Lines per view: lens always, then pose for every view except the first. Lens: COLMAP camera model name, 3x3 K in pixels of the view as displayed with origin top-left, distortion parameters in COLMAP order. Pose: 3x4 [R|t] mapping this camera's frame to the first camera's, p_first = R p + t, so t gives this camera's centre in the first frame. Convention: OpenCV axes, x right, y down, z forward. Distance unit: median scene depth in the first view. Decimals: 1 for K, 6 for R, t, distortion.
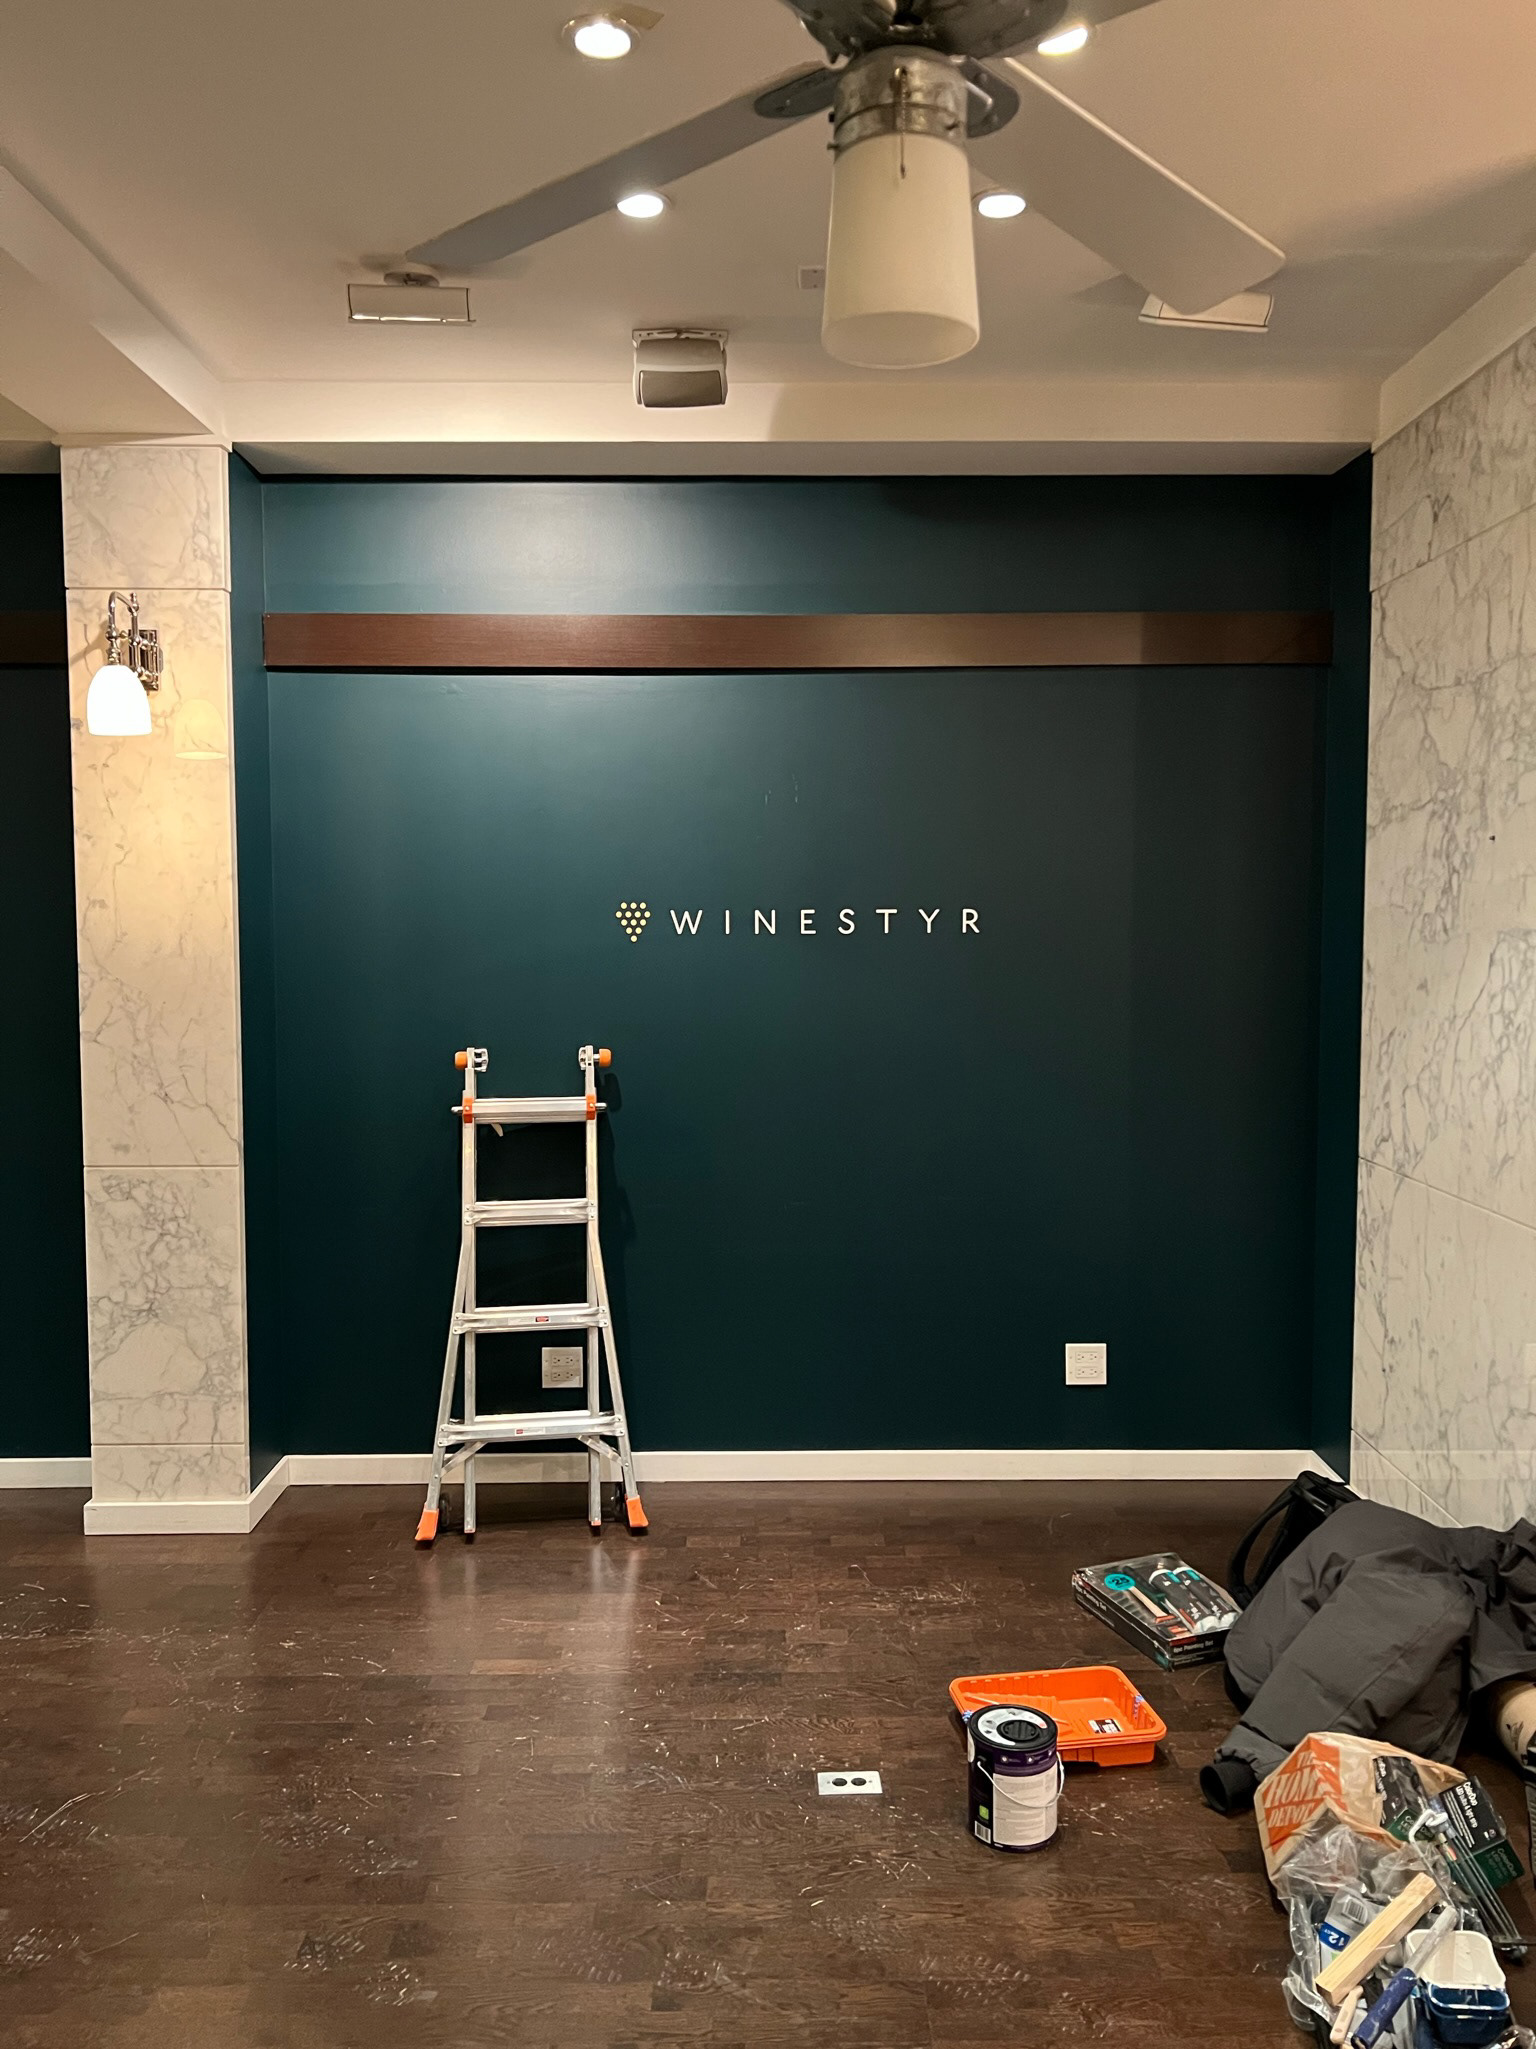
lens RADIAL K [[1569.6, 0, 766.5], [0, 1569.6, 1021.6], [0, 0, 1]] dist [0.061068, -0.006006]
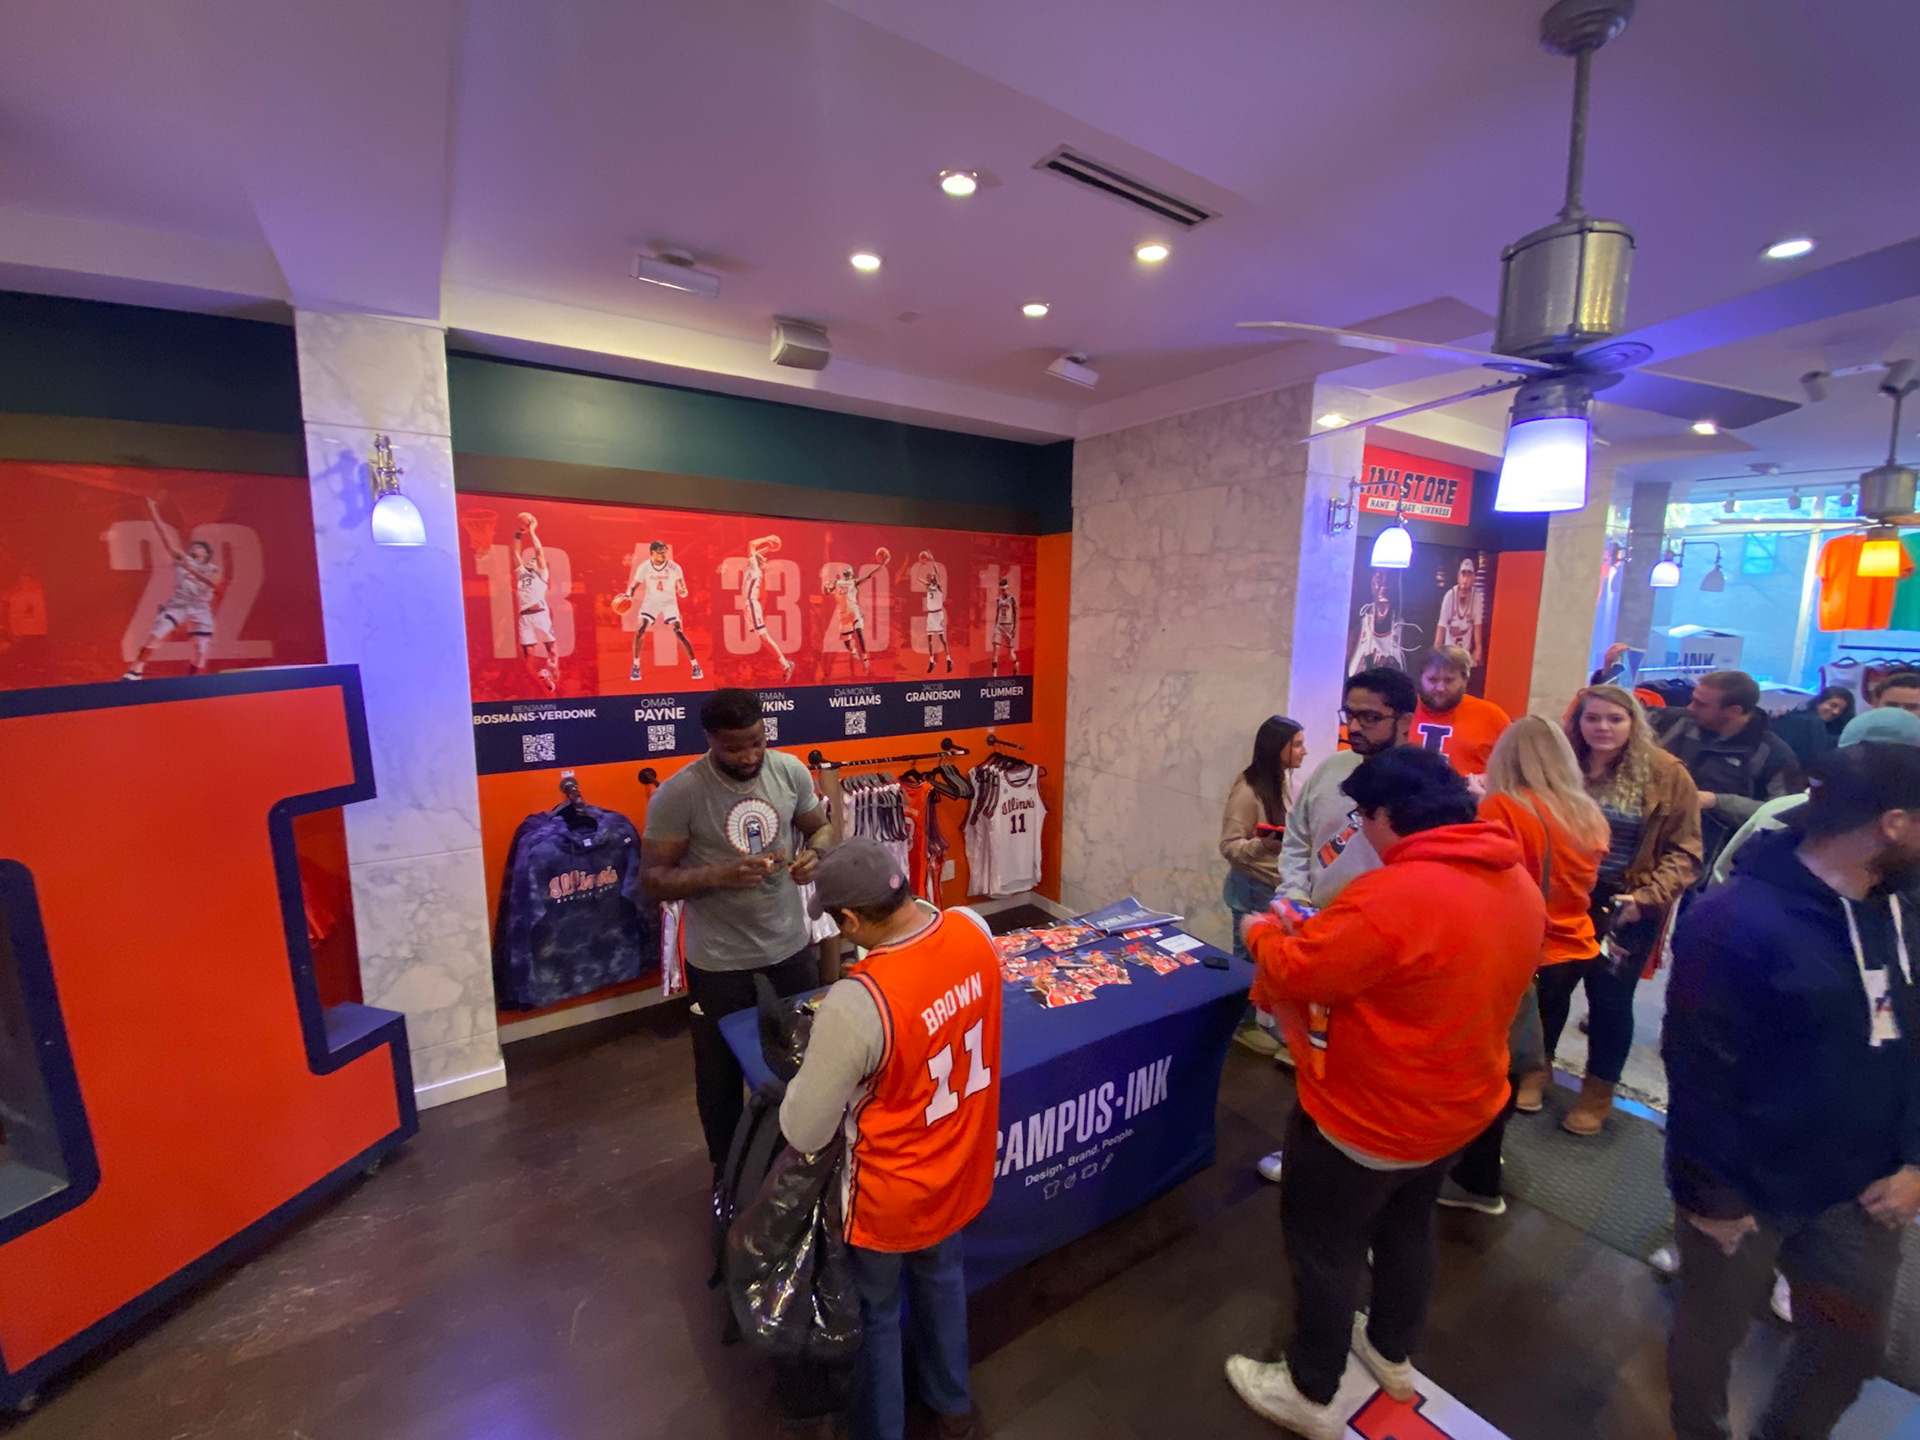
lens RADIAL K [[772.0, 0, 960.3], [0, 772.0, 718.2], [0, 0, 1]] dist [0.003705, -0.000217]
pose [[0.830928, -0.068414, 0.552158, -0.362584], [0.023073, 0.995795, 0.088660, -0.079964], [-0.555901, -0.060930, 0.829012, 0.187004]]
